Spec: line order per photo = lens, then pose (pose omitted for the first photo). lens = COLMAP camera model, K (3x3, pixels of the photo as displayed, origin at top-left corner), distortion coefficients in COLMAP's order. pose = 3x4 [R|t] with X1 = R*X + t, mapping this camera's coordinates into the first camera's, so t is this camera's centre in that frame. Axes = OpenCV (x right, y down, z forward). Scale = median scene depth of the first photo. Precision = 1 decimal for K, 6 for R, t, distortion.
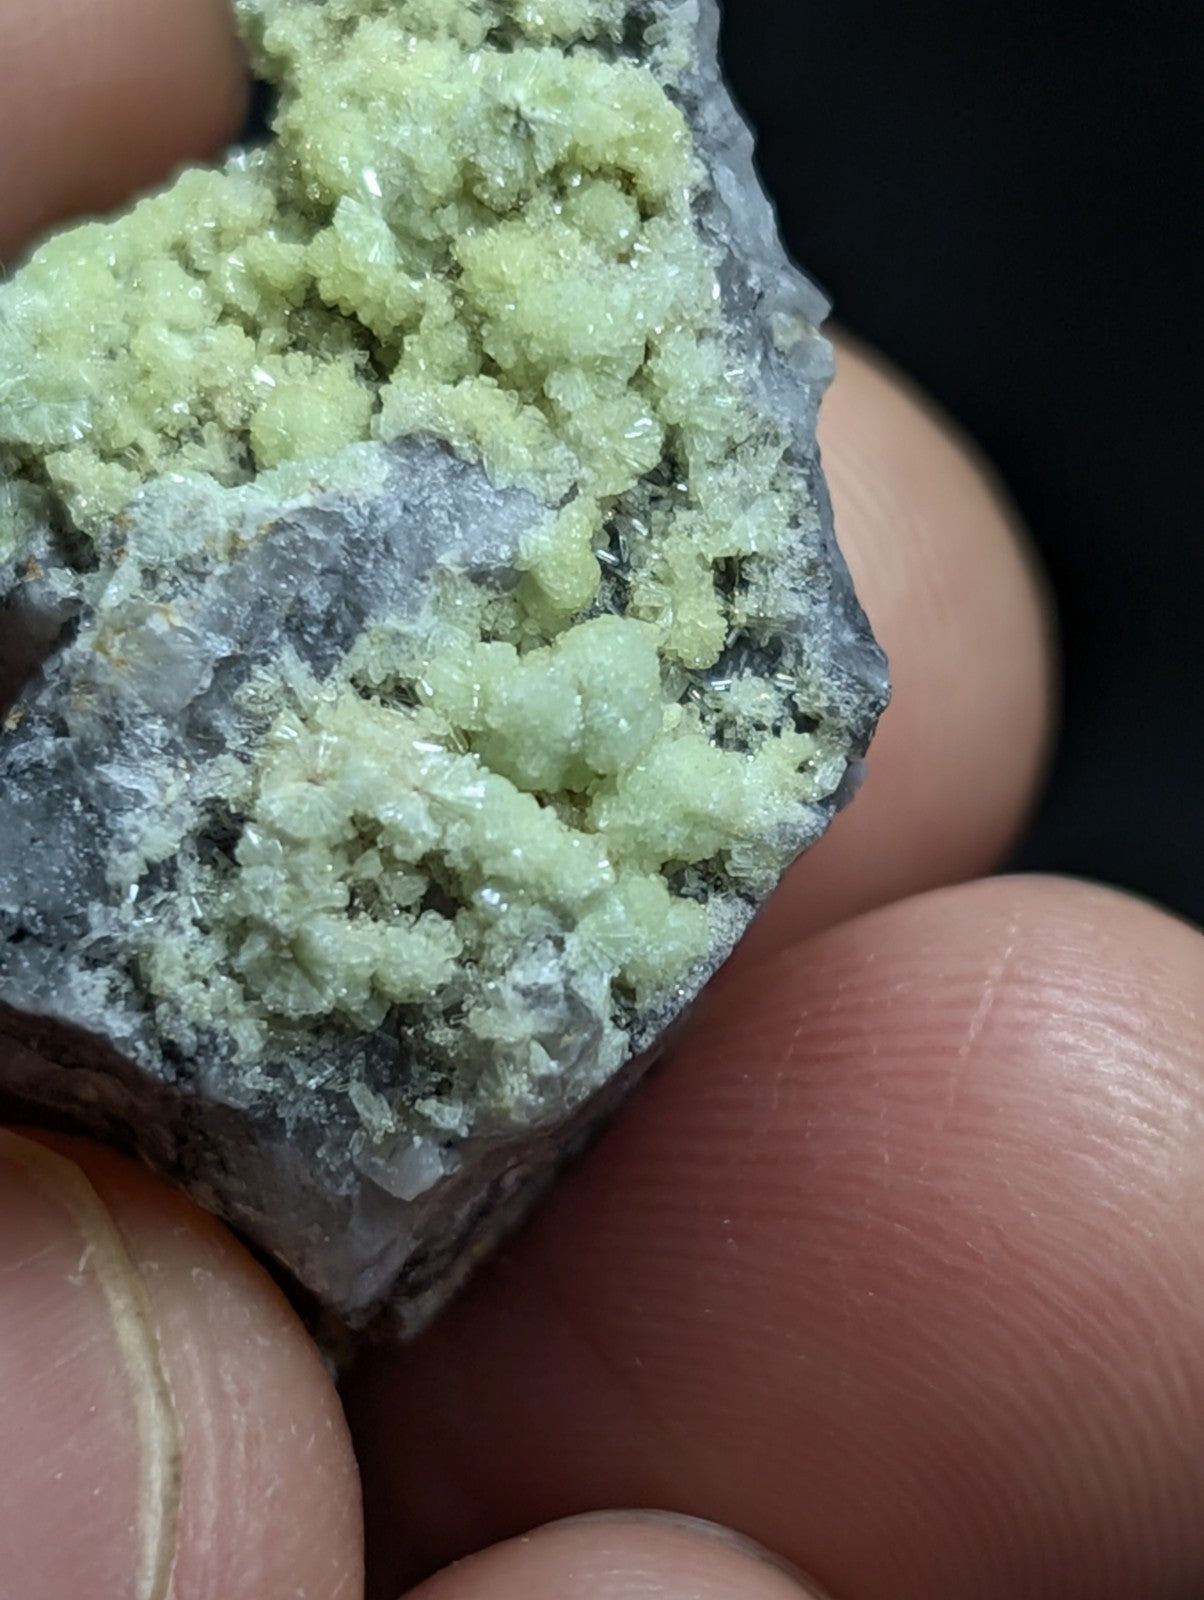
lens RADIAL K [[5682.1, 0, 603.4], [0, 5682.1, 786.3], [0, 0, 1]] dist [0.207710, 0.000000]
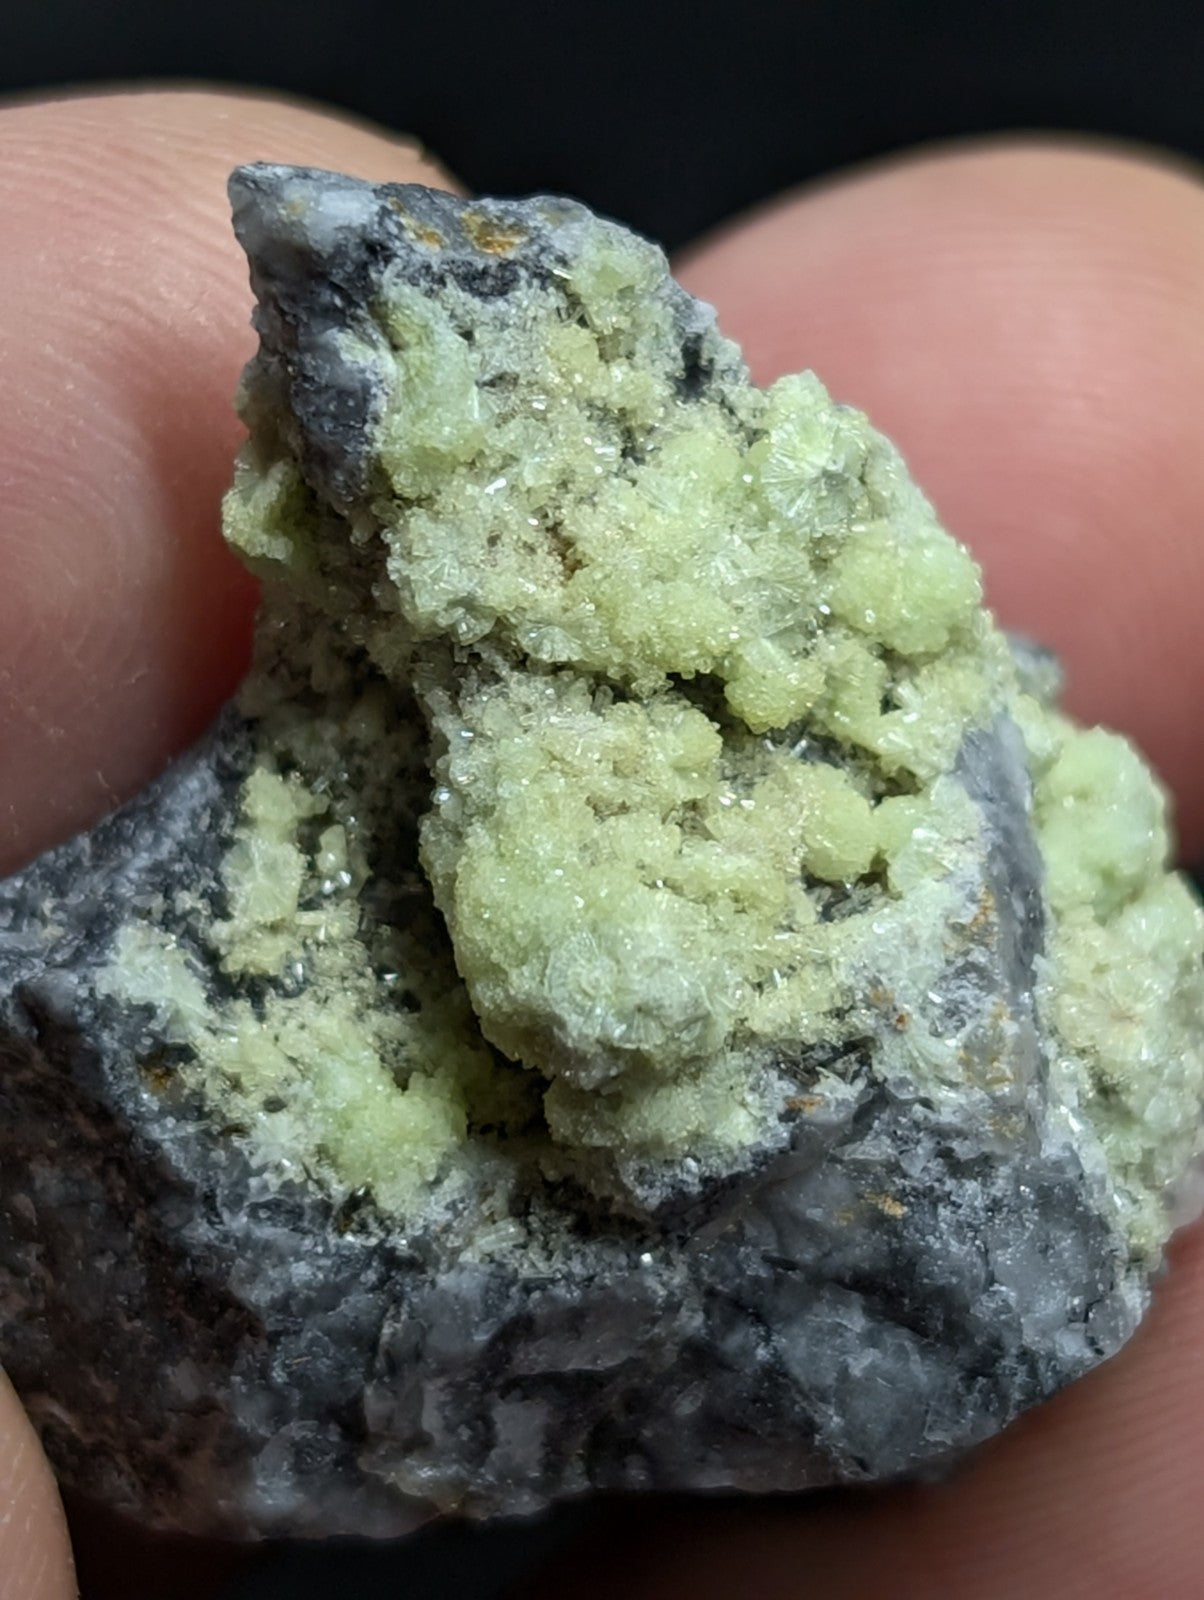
lens RADIAL K [[5682.1, 0, 597.2], [0, 5682.1, 711.4], [0, 0, 1]] dist [0.207710, 0.000000]
pose [[0.240478, -0.678816, 0.693815, -0.804894], [0.405377, 0.719706, 0.563642, -0.711961], [-0.881952, 0.145713, 0.448250, 0.562293]]
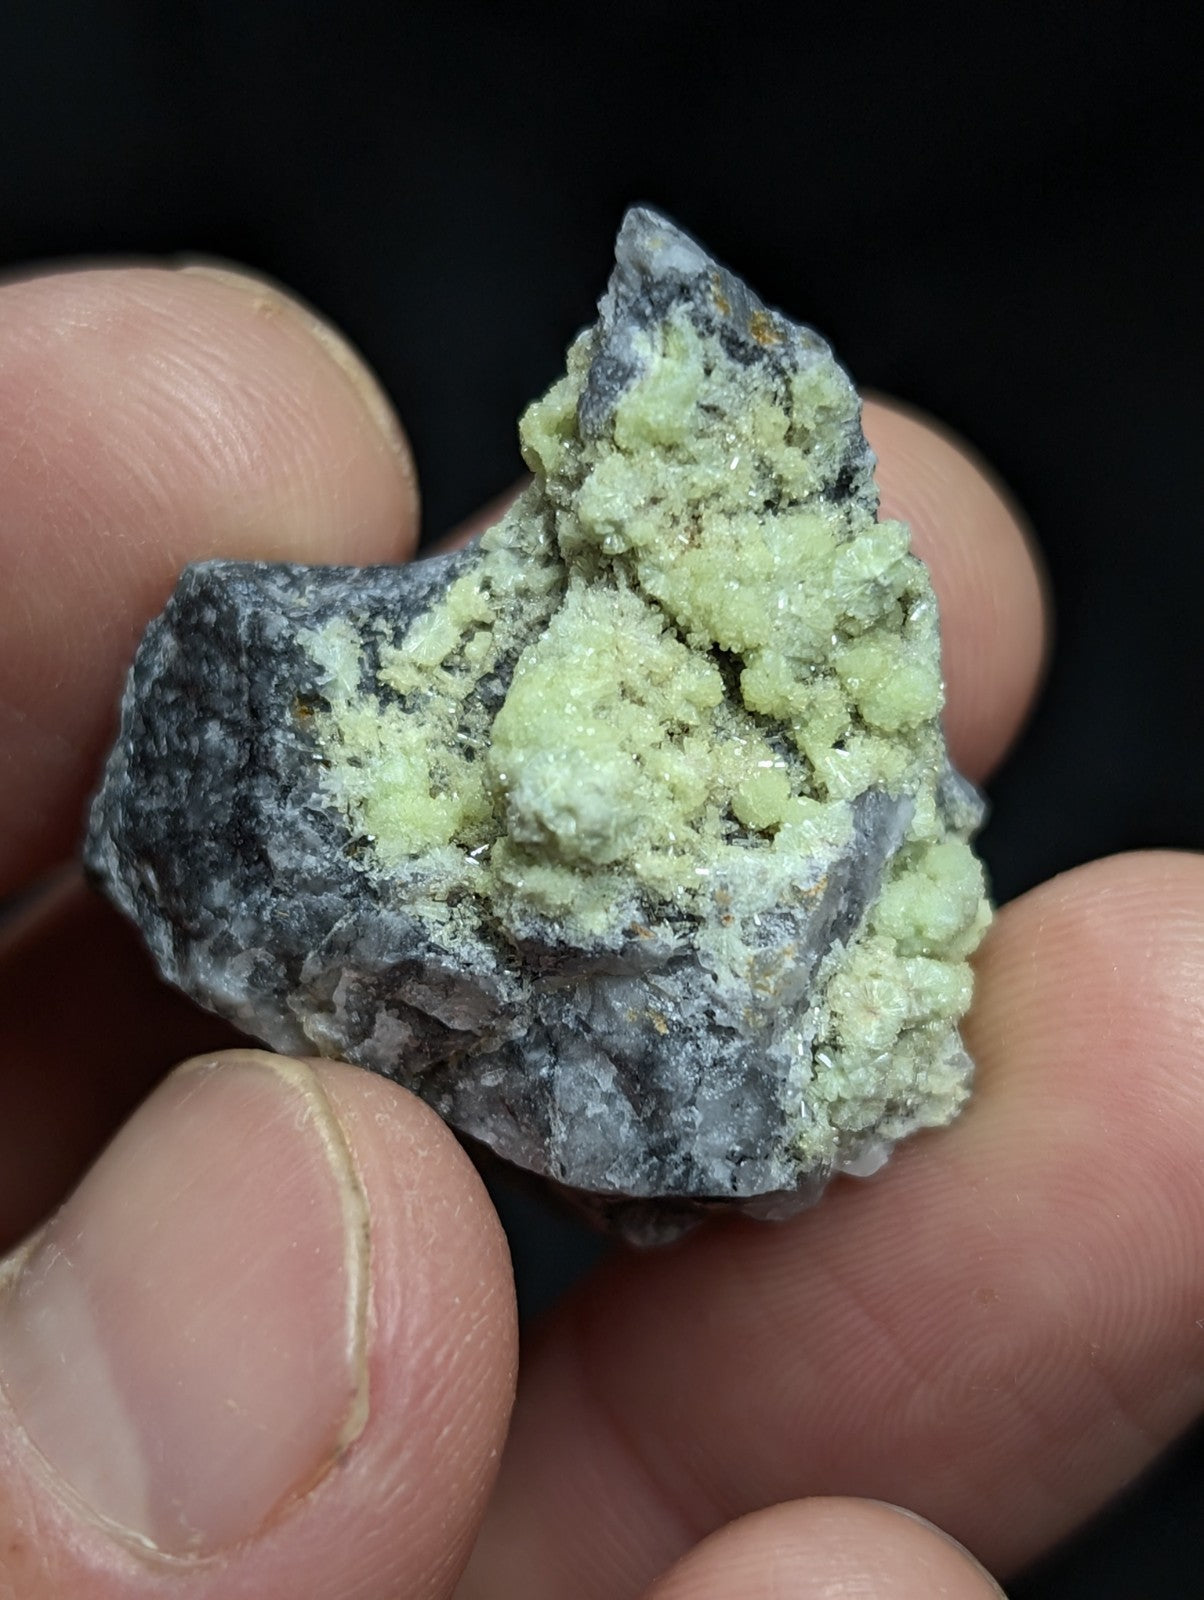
lens RADIAL K [[3399.1, 0, 561.8], [0, 3399.1, 829.7], [0, 0, 1]] dist [0.193766, 0.000000]
pose [[0.659074, -0.399130, 0.637430, -0.716490], [0.057541, 0.871834, 0.486409, -0.531516], [-0.749874, -0.283901, 0.597570, 0.471459]]
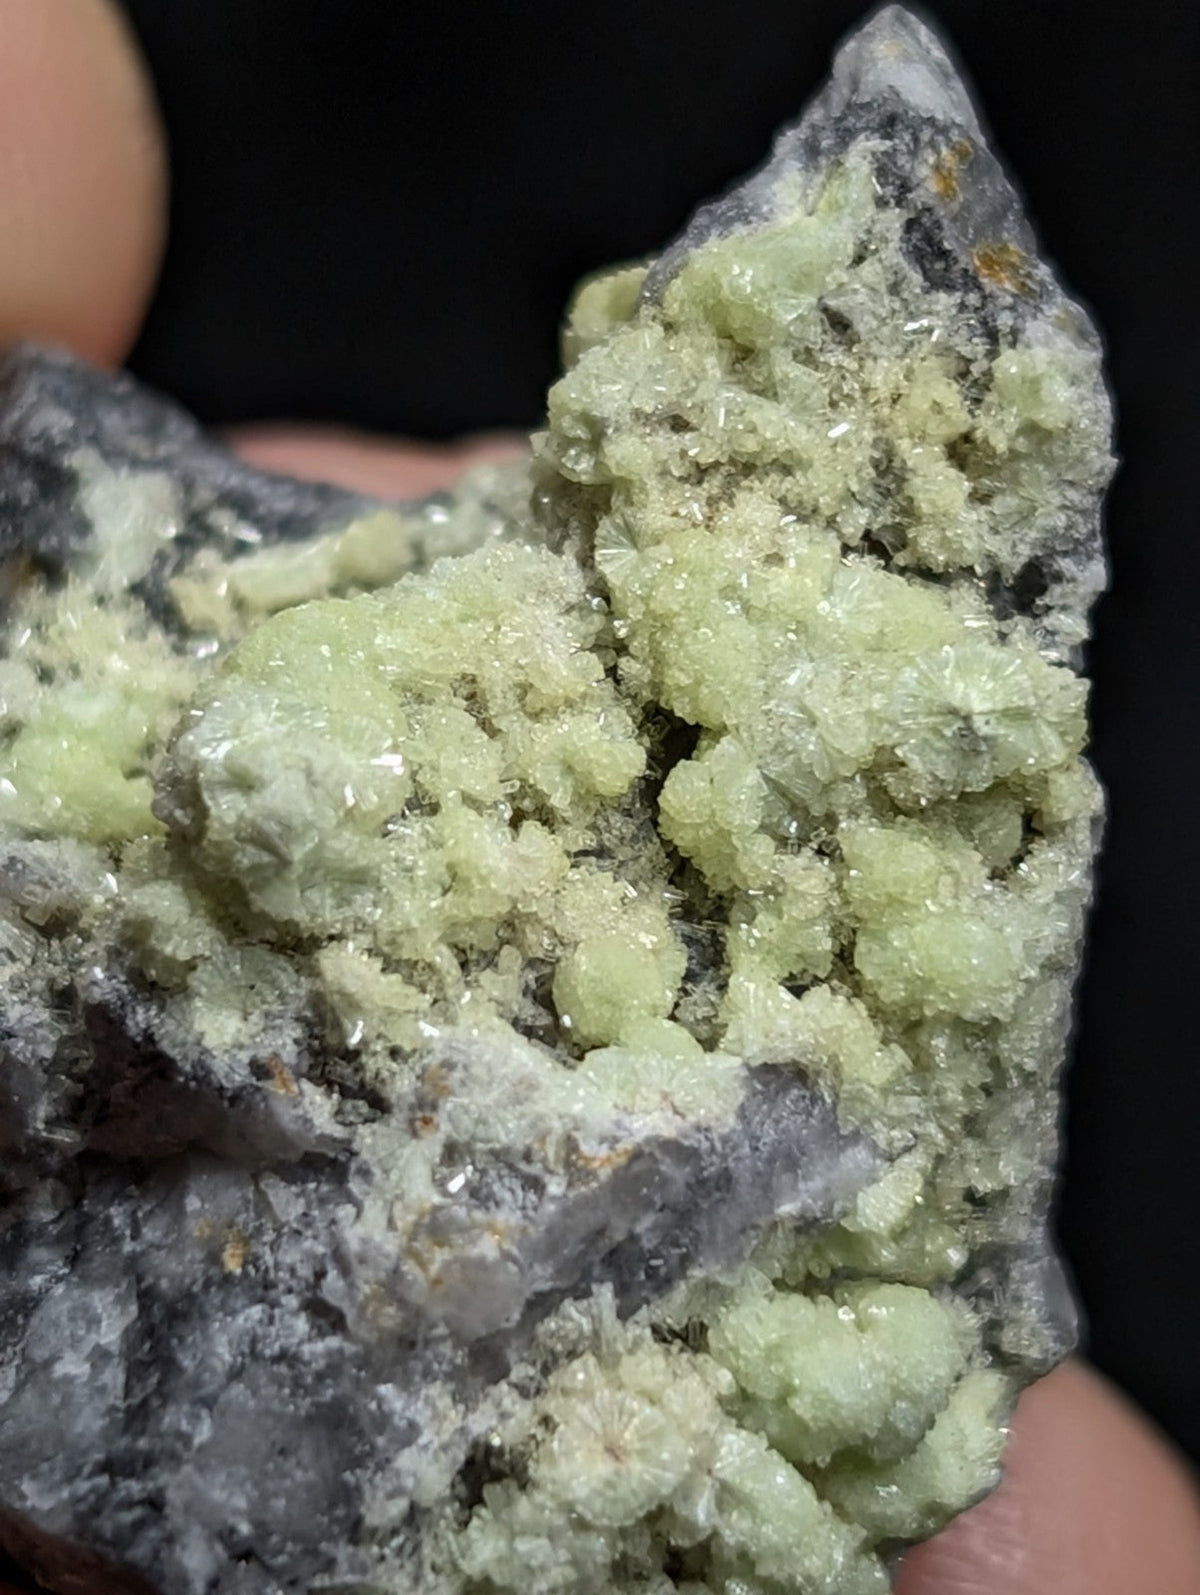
lens RADIAL K [[5664.4, 0, 518.3], [0, 5664.4, 744.8], [0, 0, 1]] dist [0.207710, 0.000000]
pose [[0.866403, 0.153159, 0.475277, -0.490434], [-0.289748, 0.929378, 0.228699, -0.294891], [-0.406684, -0.335856, 0.849593, 0.284895]]
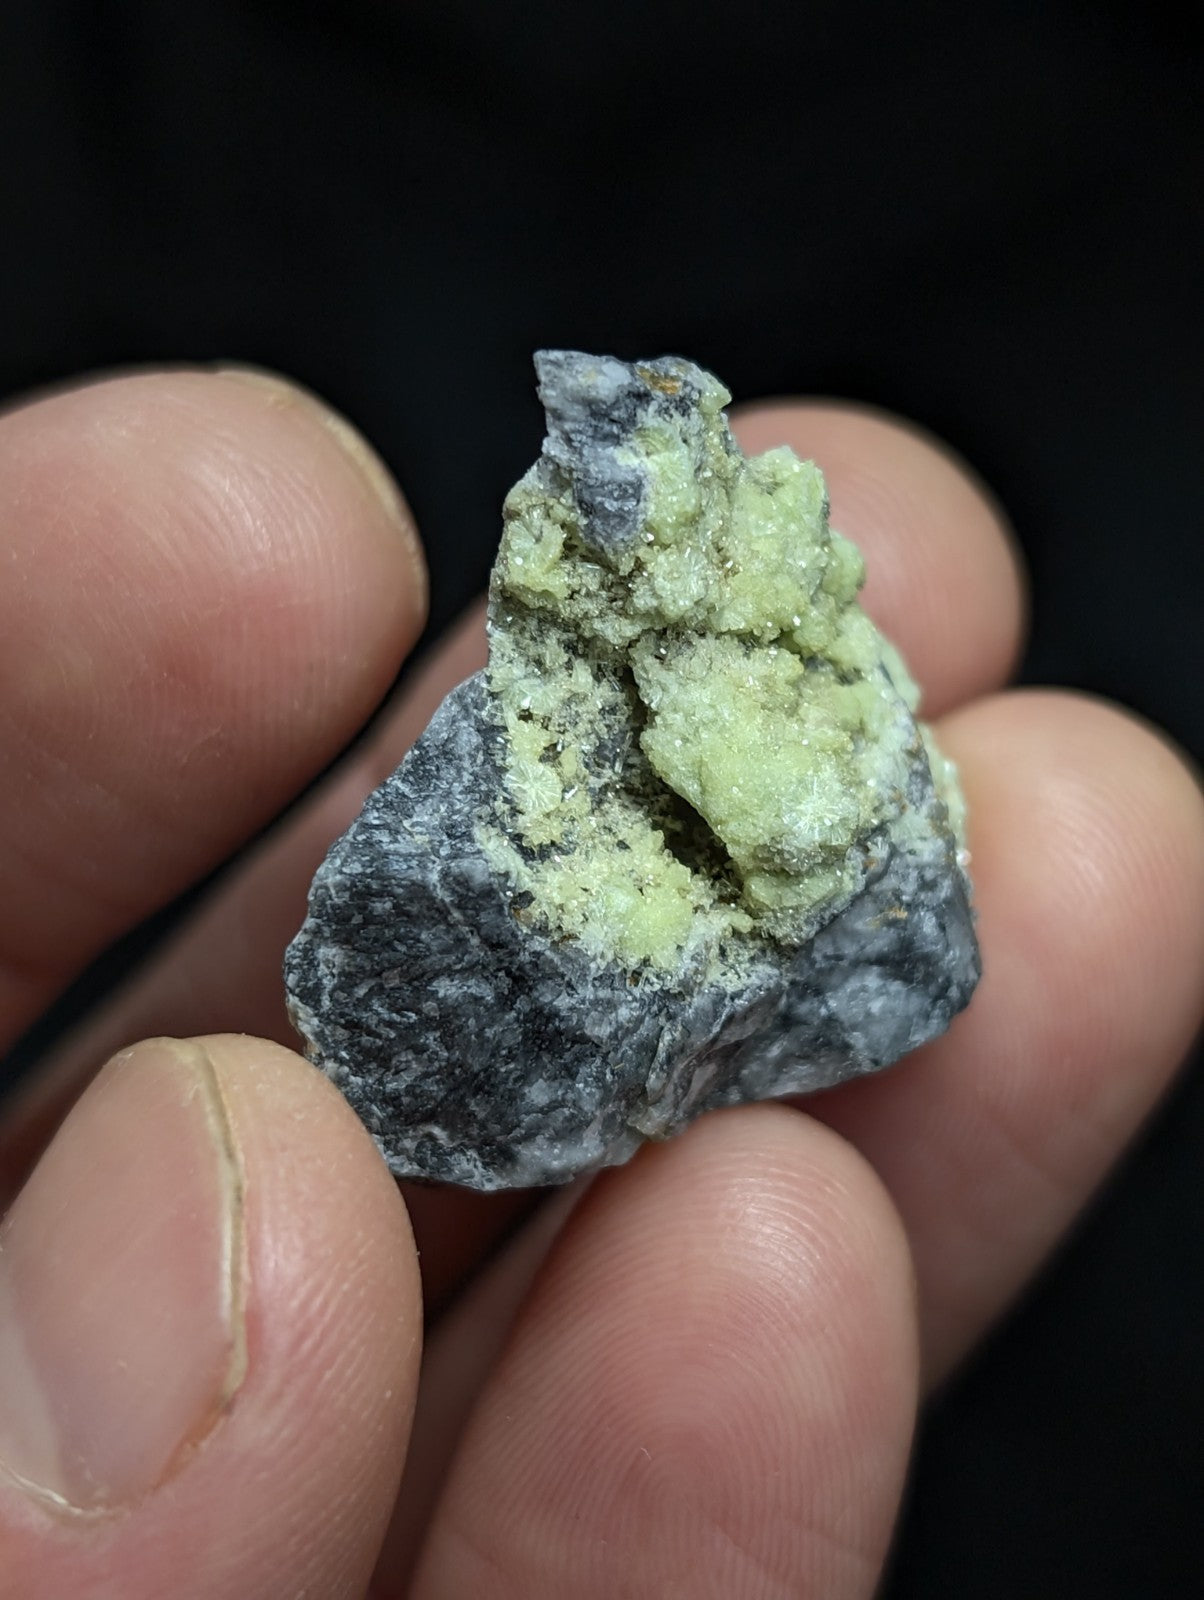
lens RADIAL K [[3399.1, 0, 653.1], [0, 3399.1, 756.0], [0, 0, 1]] dist [0.193766, 0.000000]
pose [[-0.260546, -0.705598, 0.658974, -0.796591], [0.122974, 0.652734, 0.747539, -0.907805], [-0.957597, 0.275806, -0.083297, 1.170955]]
